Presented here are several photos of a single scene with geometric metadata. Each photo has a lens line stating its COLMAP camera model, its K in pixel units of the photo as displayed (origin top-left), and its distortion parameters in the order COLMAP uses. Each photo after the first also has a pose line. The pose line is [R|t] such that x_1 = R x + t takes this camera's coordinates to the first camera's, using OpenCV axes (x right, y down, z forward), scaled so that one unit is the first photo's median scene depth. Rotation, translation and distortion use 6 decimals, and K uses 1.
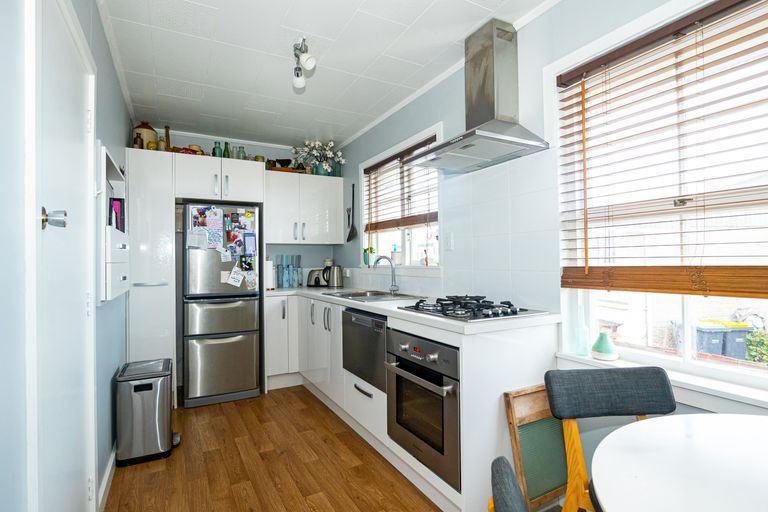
lens RADIAL K [[387.8, 0, 384.0], [0, 387.8, 256.0], [0, 0, 1]] dist [-0.003767, -0.000165]
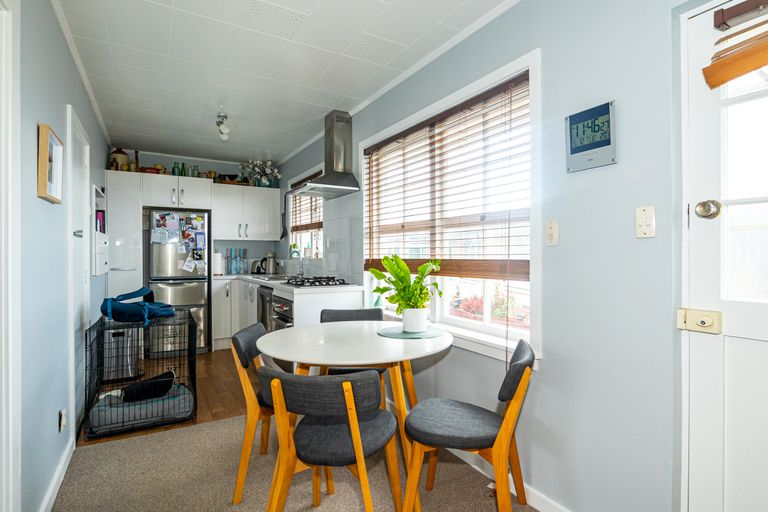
lens RADIAL K [[406.9, 0, 400.7], [0, 406.9, 257.7], [0, 0, 1]] dist [0.000515, -0.000127]
pose [[0.998684, 0.011844, 0.049890, 0.283171], [-0.012875, 0.999709, 0.020400, -0.008922], [-0.049634, -0.021016, 0.998546, -0.454447]]
